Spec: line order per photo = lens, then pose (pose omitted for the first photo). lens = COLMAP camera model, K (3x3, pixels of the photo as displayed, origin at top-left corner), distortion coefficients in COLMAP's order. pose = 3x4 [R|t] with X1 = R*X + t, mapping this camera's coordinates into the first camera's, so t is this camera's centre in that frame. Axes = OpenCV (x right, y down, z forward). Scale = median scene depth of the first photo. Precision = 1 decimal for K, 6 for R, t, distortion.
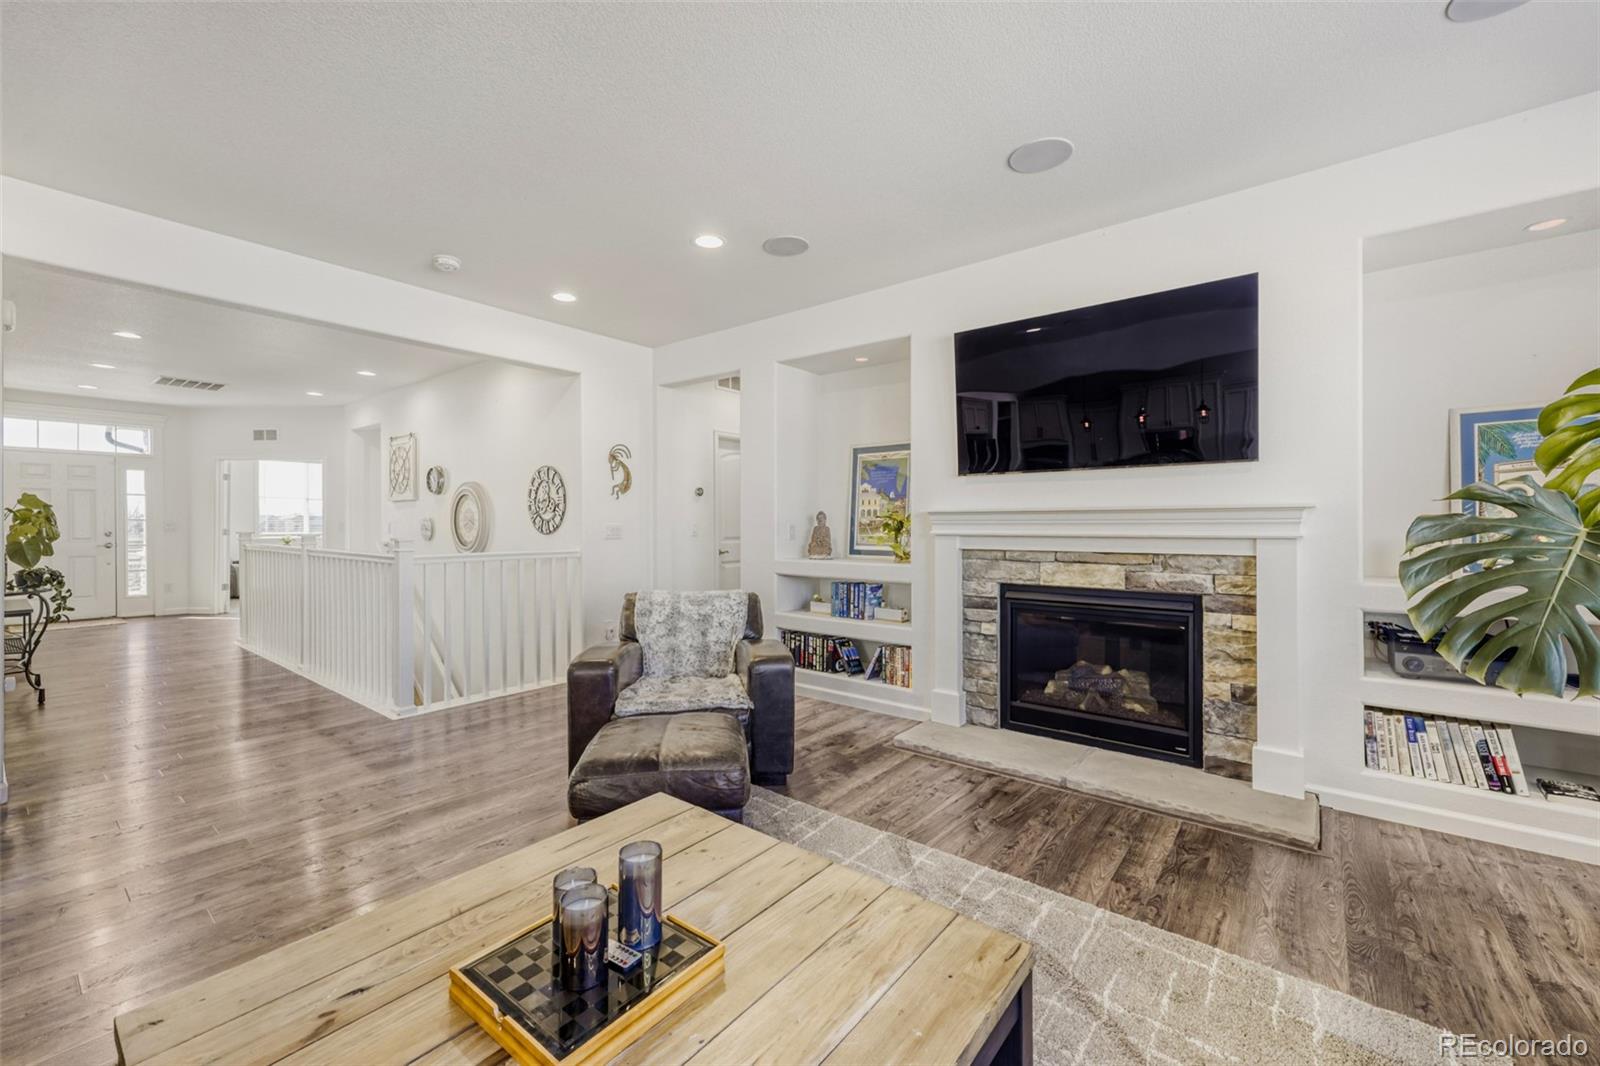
lens RADIAL K [[648.0, 0, 792.0], [0, 648.0, 519.7], [0, 0, 1]] dist [0.012099, -0.000053]
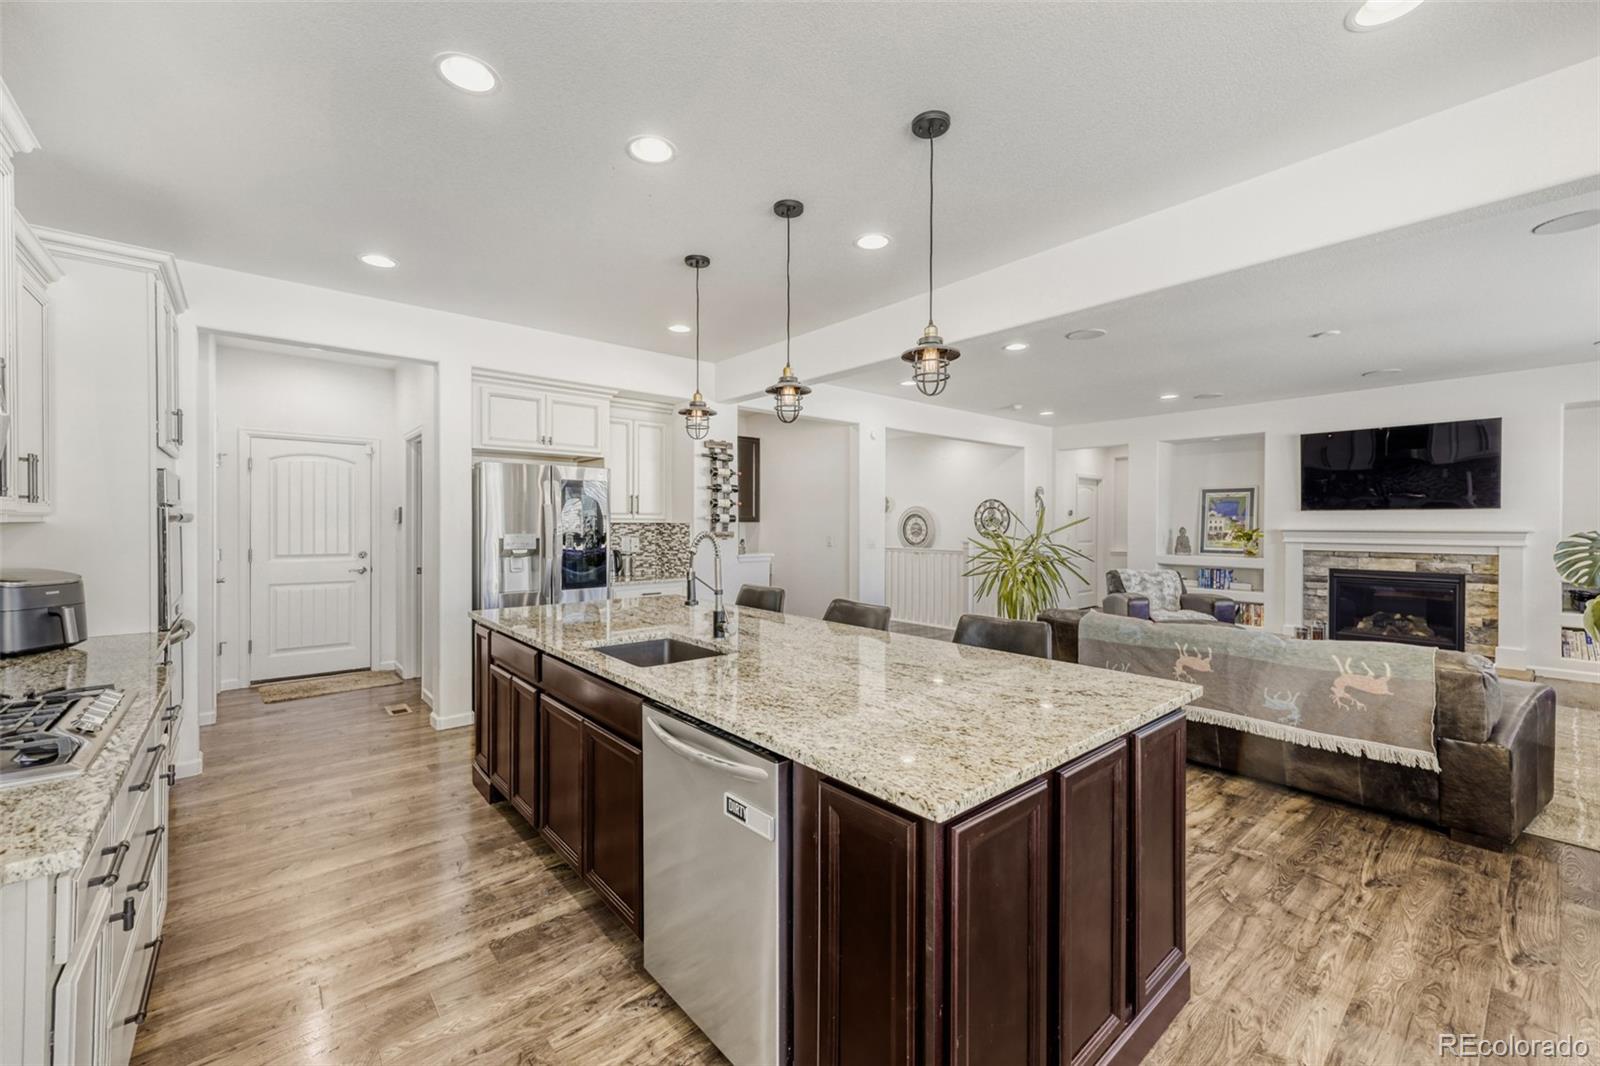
lens RADIAL K [[614.2, 0, 799.3], [0, 614.2, 526.3], [0, 0, 1]] dist [-0.000252, 0.002767]
pose [[0.976008, 0.004048, -0.217697, -0.794686], [-0.002070, 0.999955, 0.009311, -0.037731], [0.217724, -0.008637, 0.975972, -1.075746]]
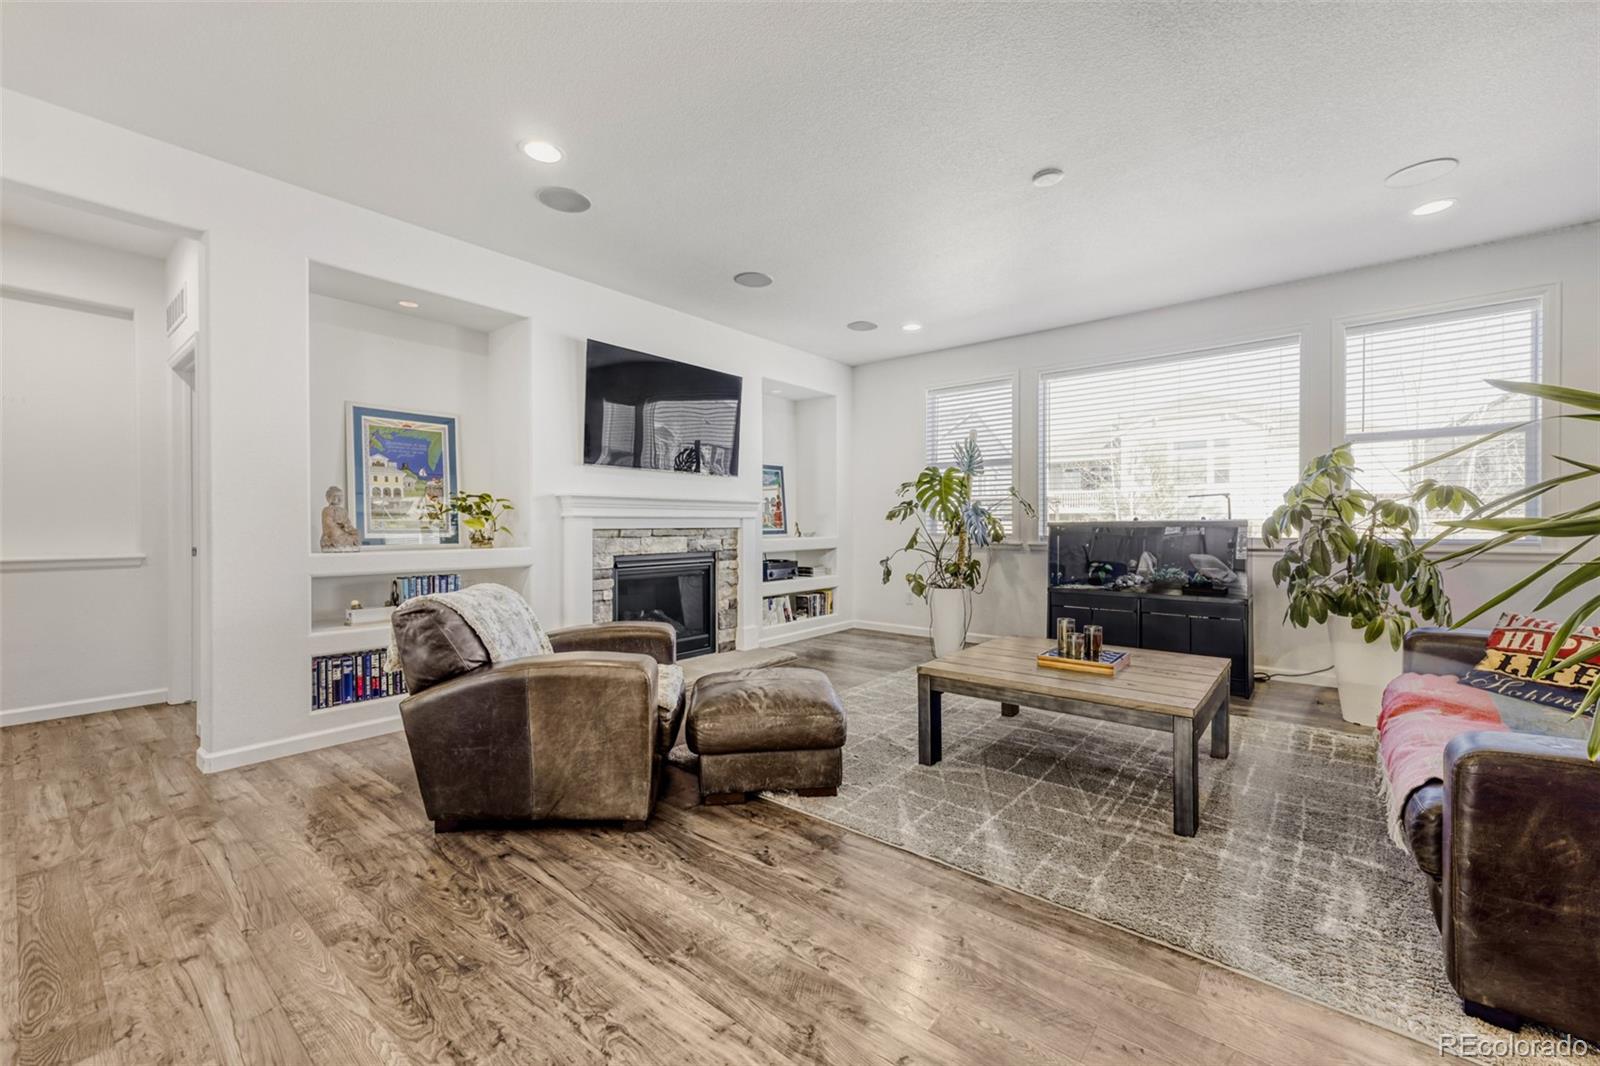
lens RADIAL K [[657.5, 0, 783.6], [0, 657.5, 520.1], [0, 0, 1]] dist [-0.003890, -0.000393]
pose [[0.009416, 0.009869, 0.999907, -0.921422], [-0.002632, 0.999948, -0.009844, 0.041219], [-0.999952, -0.002539, 0.009441, 0.671013]]
